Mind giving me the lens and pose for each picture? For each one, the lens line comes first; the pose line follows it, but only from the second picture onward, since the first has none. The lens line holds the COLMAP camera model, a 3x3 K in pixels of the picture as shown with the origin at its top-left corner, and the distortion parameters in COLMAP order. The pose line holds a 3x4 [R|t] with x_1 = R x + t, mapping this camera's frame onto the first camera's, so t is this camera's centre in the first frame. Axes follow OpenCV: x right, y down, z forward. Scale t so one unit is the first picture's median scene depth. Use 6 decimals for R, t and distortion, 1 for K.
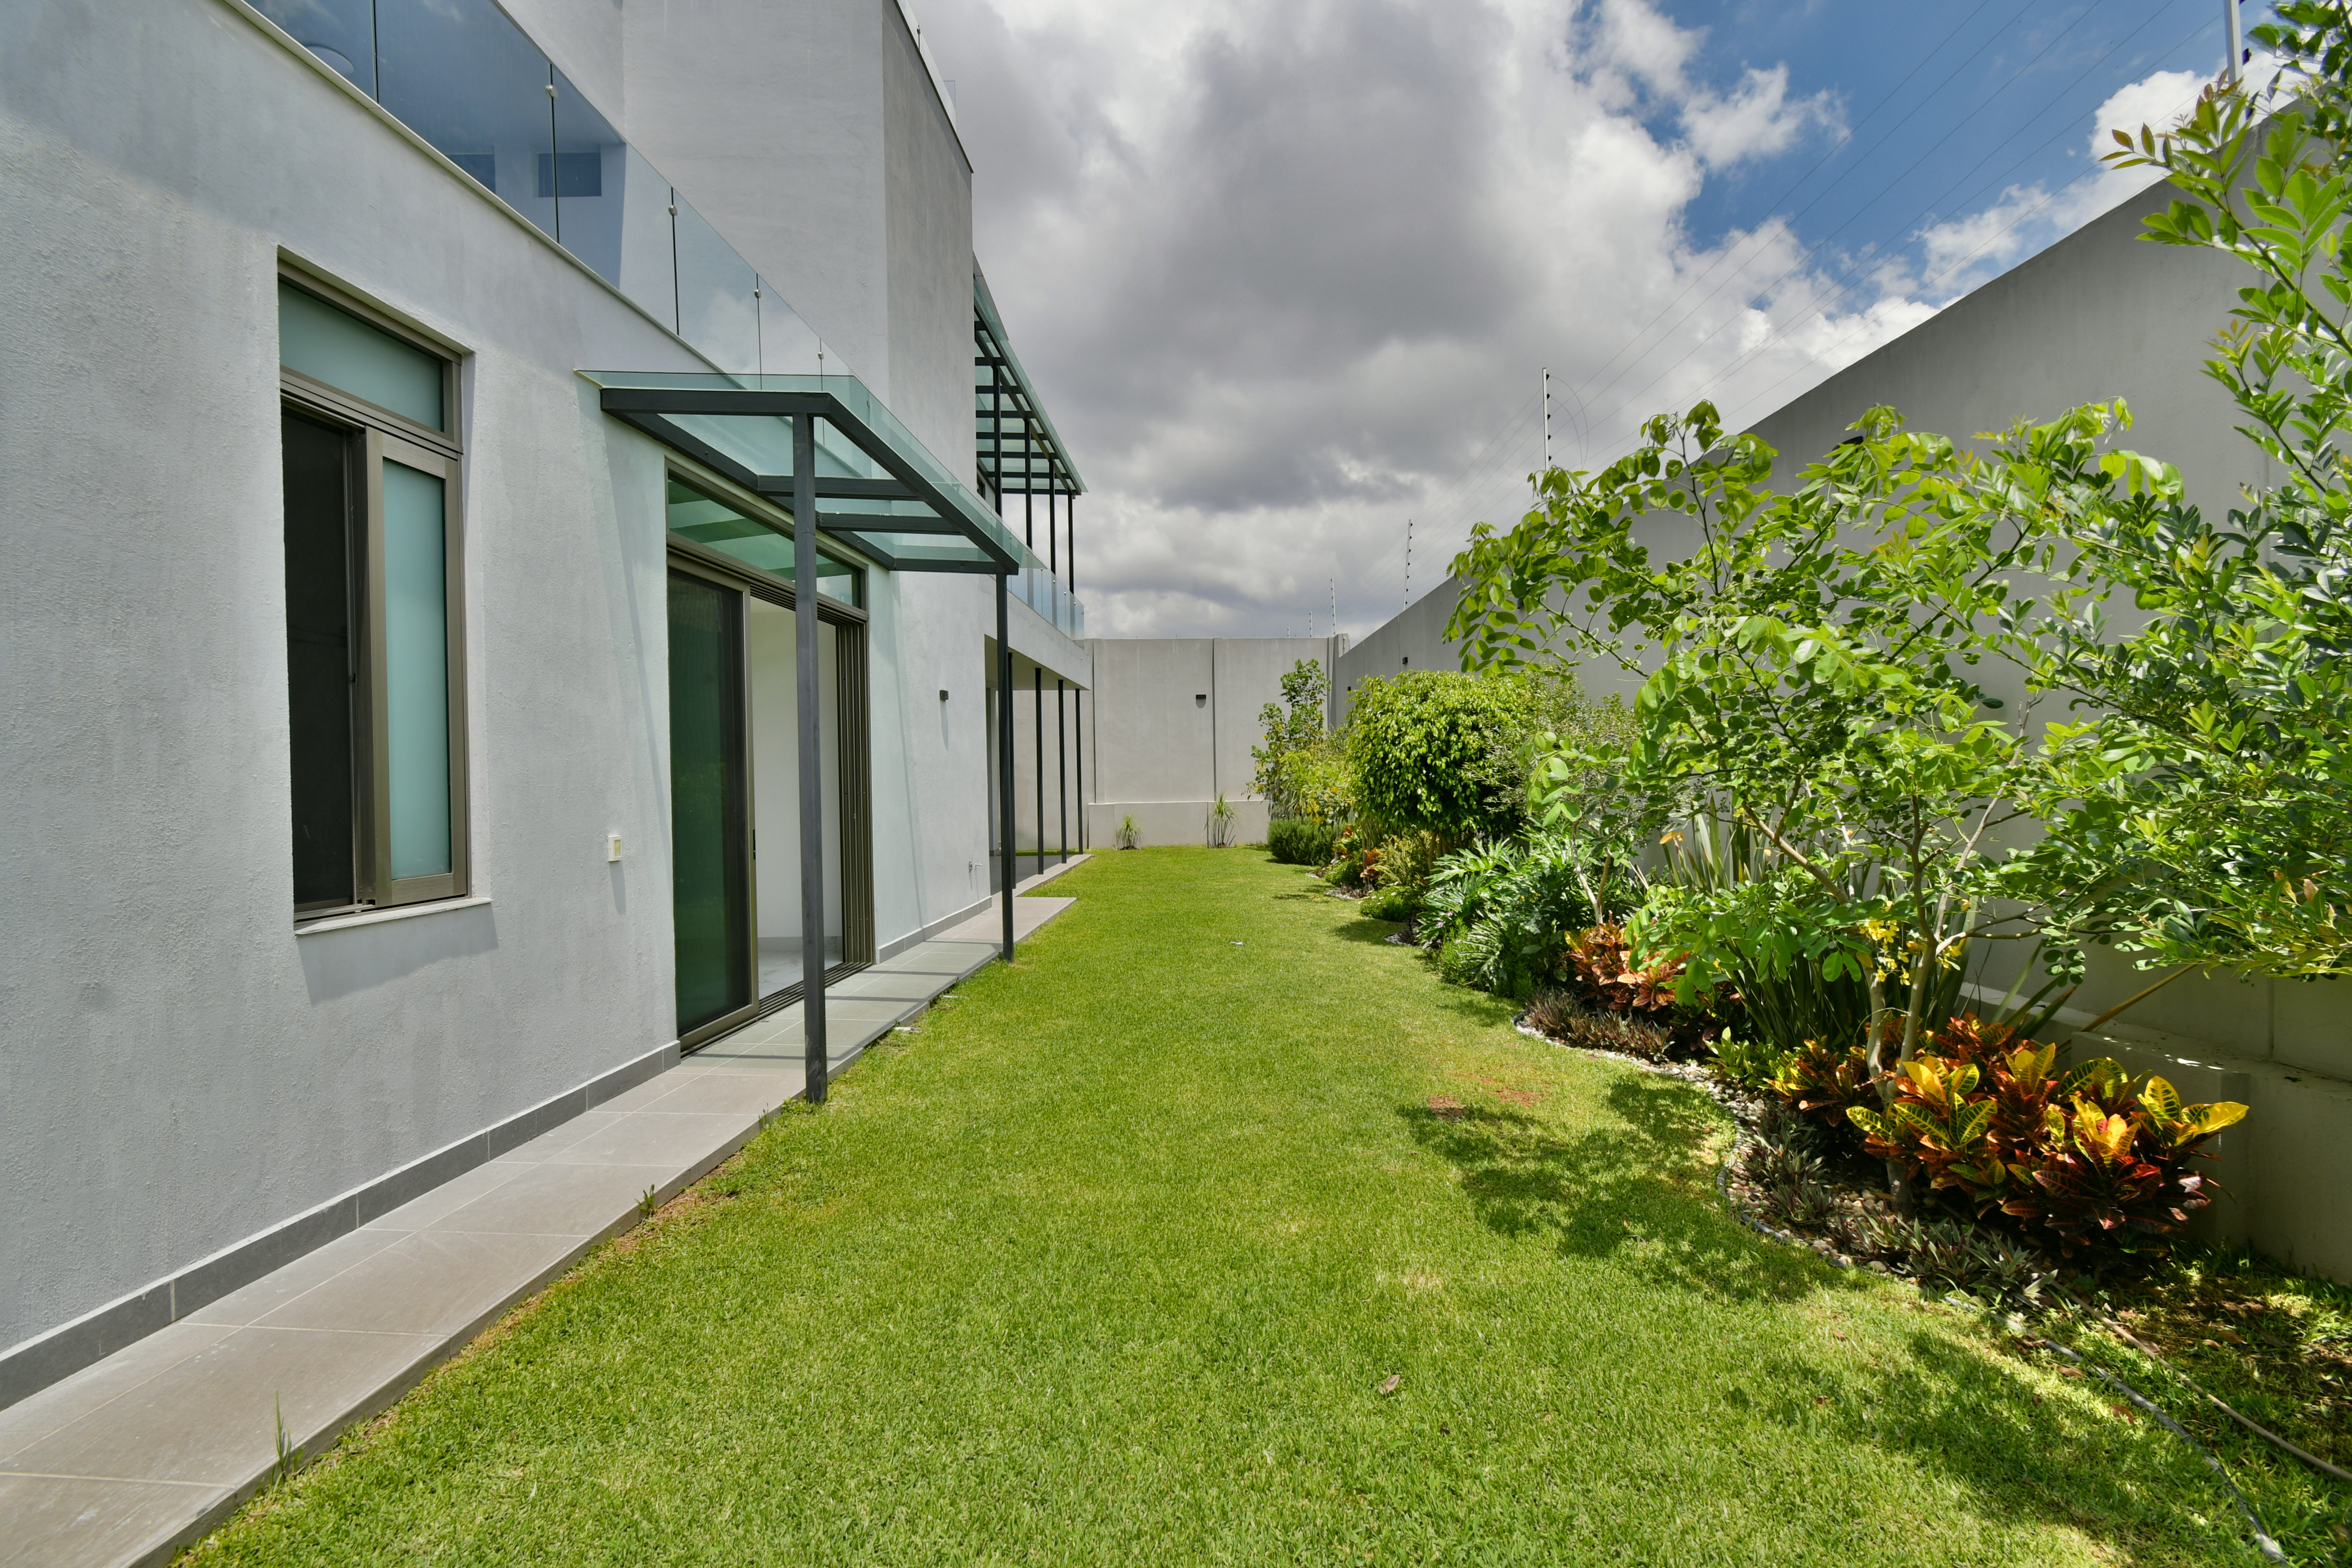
lens RADIAL K [[1031.0, 0, 1176.0], [0, 1031.0, 784.0], [0, 0, 1]] dist [0.007411, -0.003670]
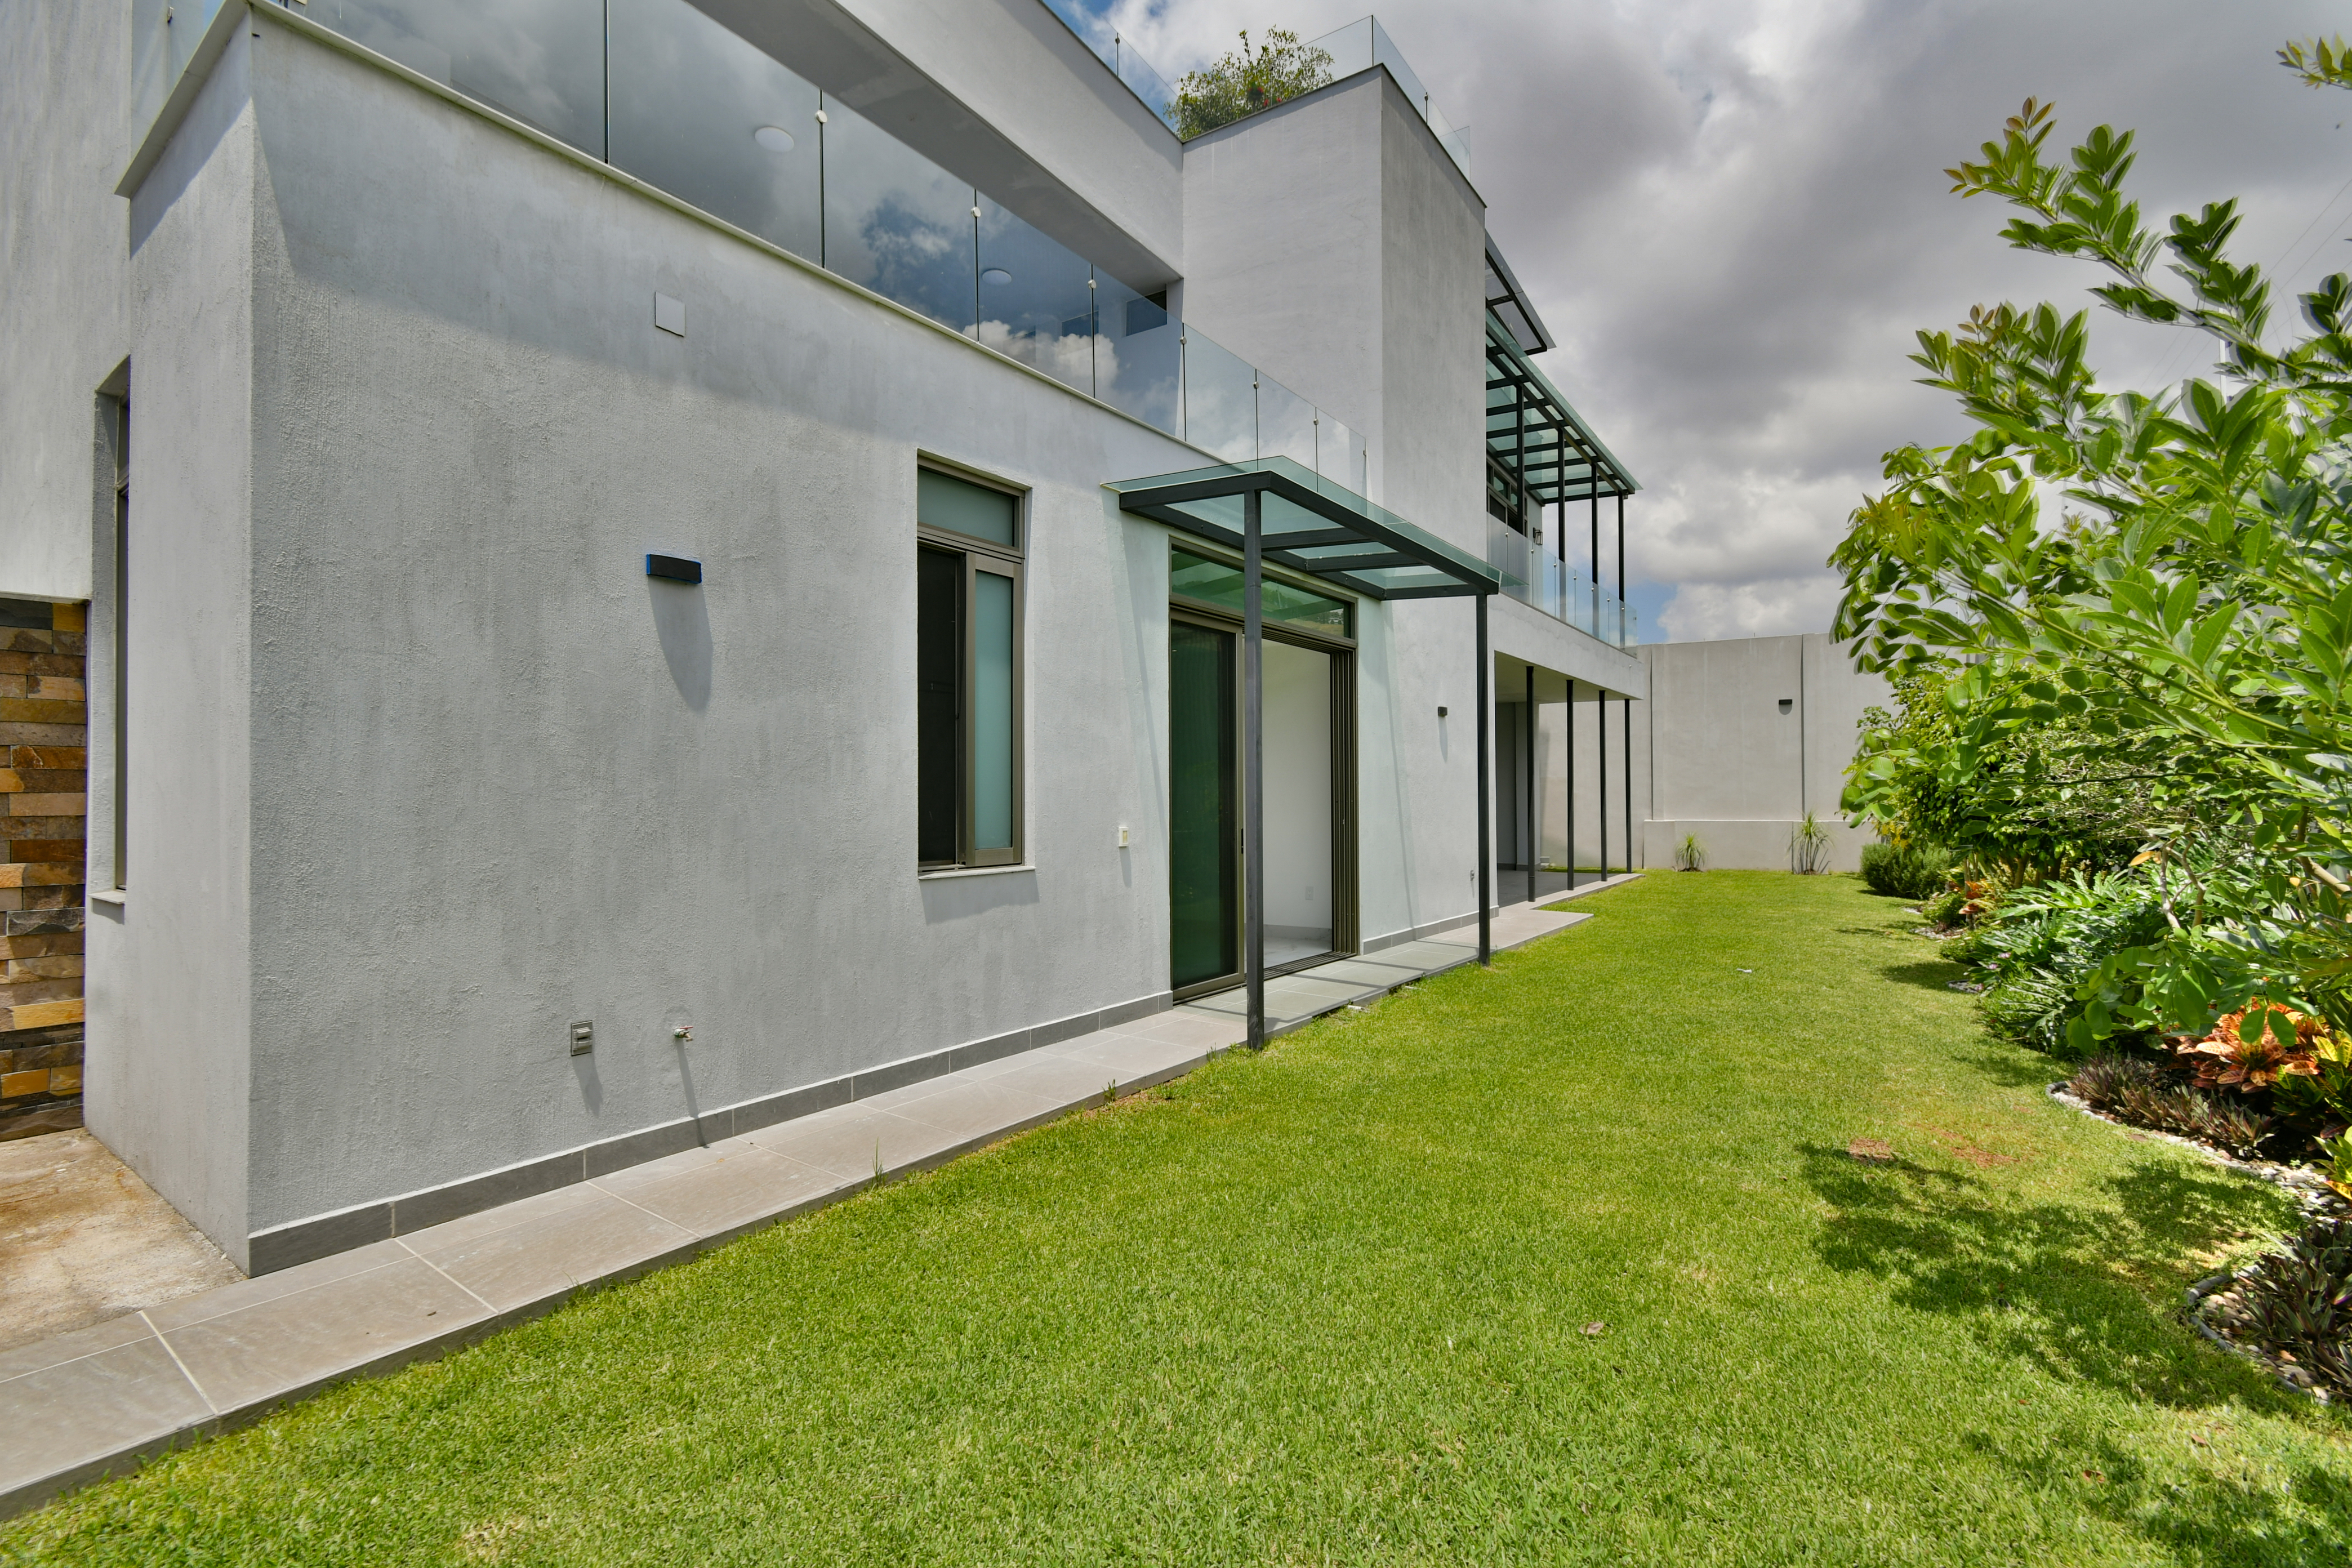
lens RADIAL K [[1031.0, 0, 1176.0], [0, 1031.0, 784.0], [0, 0, 1]] dist [0.007411, -0.003670]
pose [[0.852003, 0.004669, -0.523516, 0.207941], [-0.012361, 0.999861, -0.011199, 0.008254], [0.523391, 0.016013, 0.851942, -0.095916]]
